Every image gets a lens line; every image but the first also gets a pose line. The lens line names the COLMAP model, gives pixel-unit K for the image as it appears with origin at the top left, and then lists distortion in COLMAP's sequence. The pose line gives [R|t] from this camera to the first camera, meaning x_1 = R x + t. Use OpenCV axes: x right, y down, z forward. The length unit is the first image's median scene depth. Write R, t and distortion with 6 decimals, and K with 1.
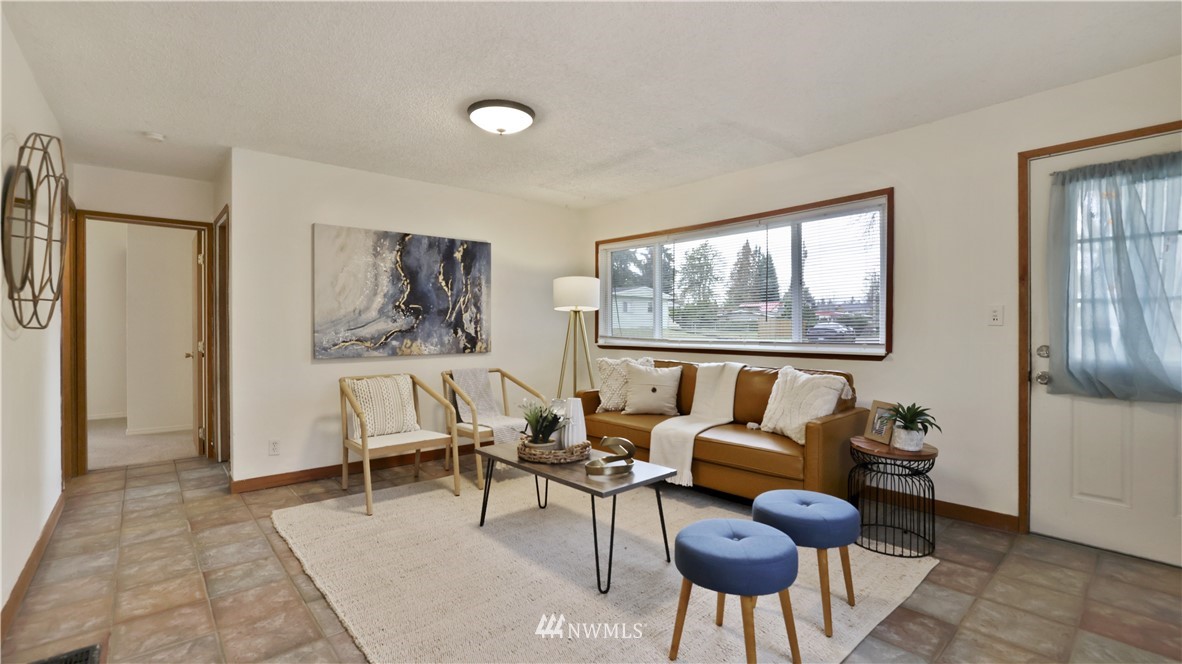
lens RADIAL K [[511.2, 0, 594.0], [0, 511.2, 332.5], [0, 0, 1]] dist [-0.039813, 0.013486]
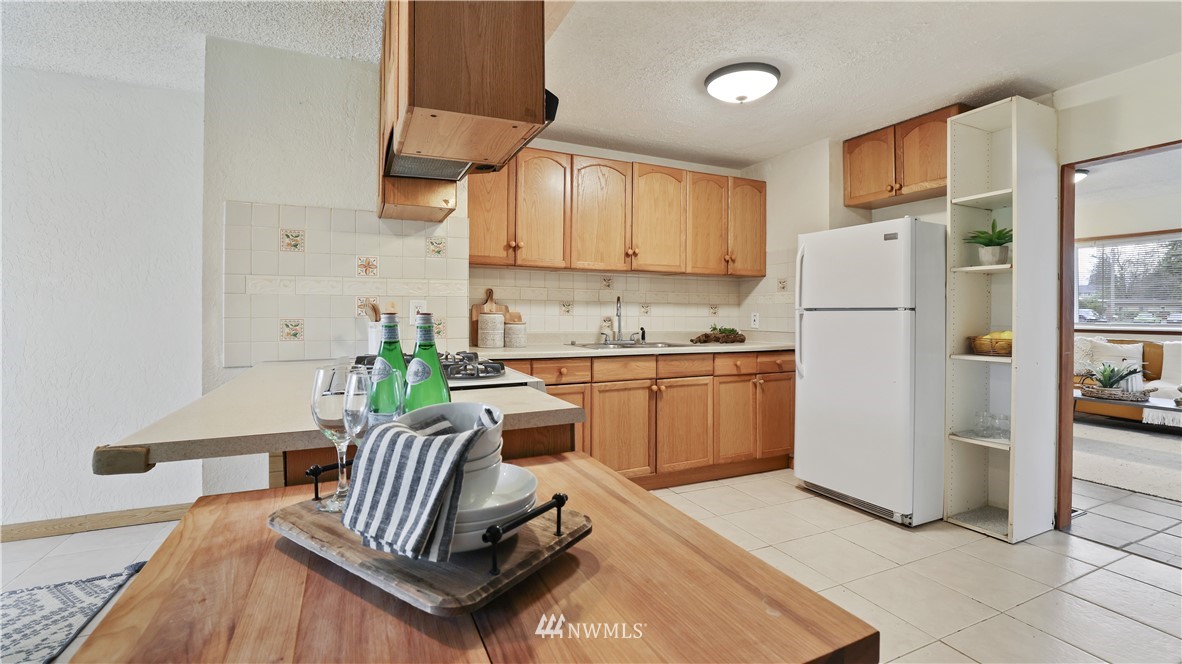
lens RADIAL K [[511.2, 0, 582.9], [0, 511.2, 308.5], [0, 0, 1]] dist [-0.039813, 0.013486]
pose [[0.960155, 0.003500, -0.279446, -0.955502], [-0.006704, 0.999922, -0.010510, -0.002188], [0.279388, 0.011965, 0.960104, -0.718524]]
